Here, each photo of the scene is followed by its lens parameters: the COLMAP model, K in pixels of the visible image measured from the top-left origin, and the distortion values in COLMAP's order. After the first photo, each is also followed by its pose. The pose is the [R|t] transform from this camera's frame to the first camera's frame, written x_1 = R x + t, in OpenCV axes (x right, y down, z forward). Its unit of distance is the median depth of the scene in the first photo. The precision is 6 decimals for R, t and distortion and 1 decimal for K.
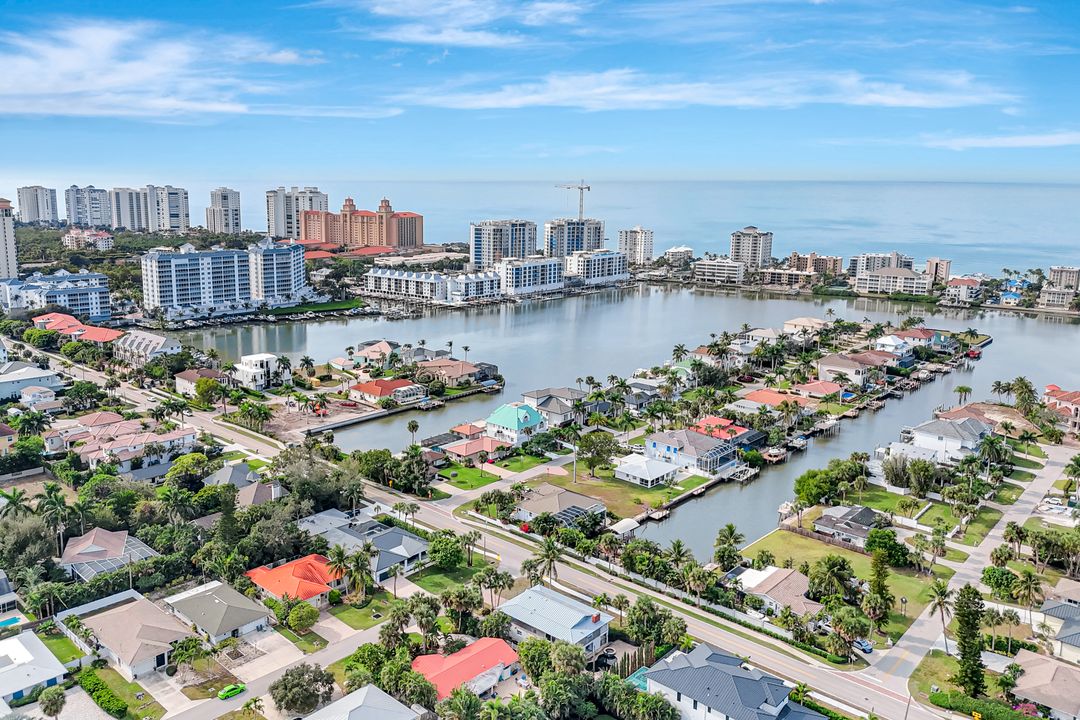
lens RADIAL K [[827.8, 0, 540.0], [0, 827.8, 360.0], [0, 0, 1]] dist [0.034556, -0.000051]
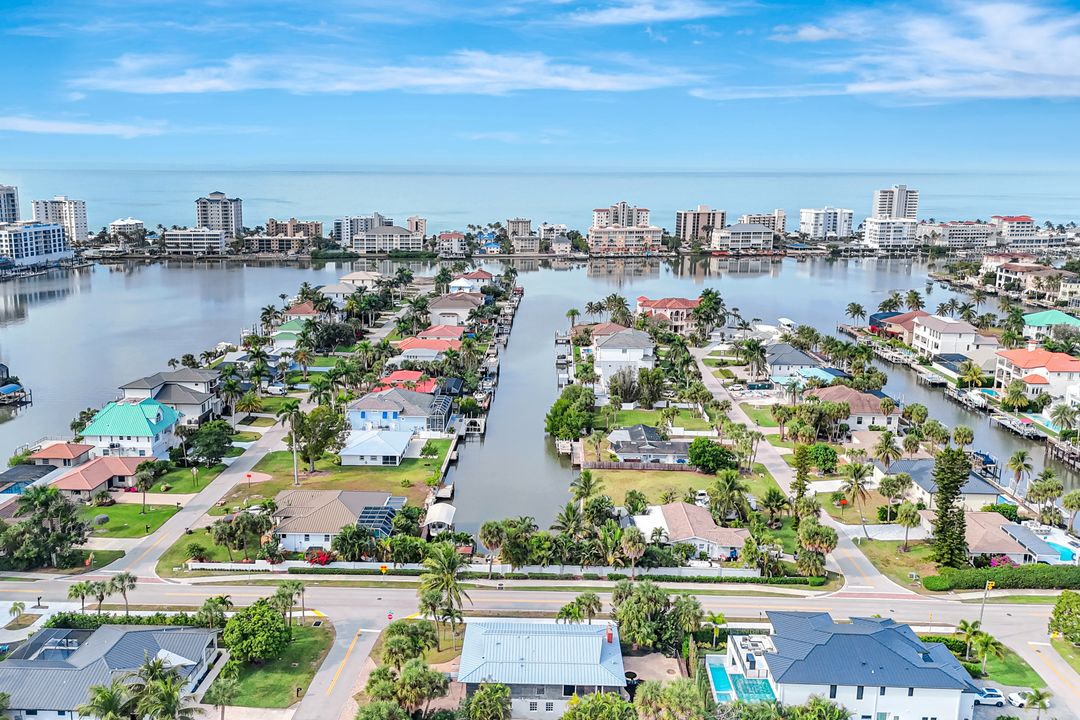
lens RADIAL K [[827.8, 0, 540.0], [0, 827.8, 360.0], [0, 0, 1]] dist [0.034556, -0.000051]
pose [[0.759599, -0.145342, 0.633944, -0.216695], [0.138341, 0.988512, 0.060872, 0.030426], [-0.635509, 0.041462, 0.770979, 0.319060]]
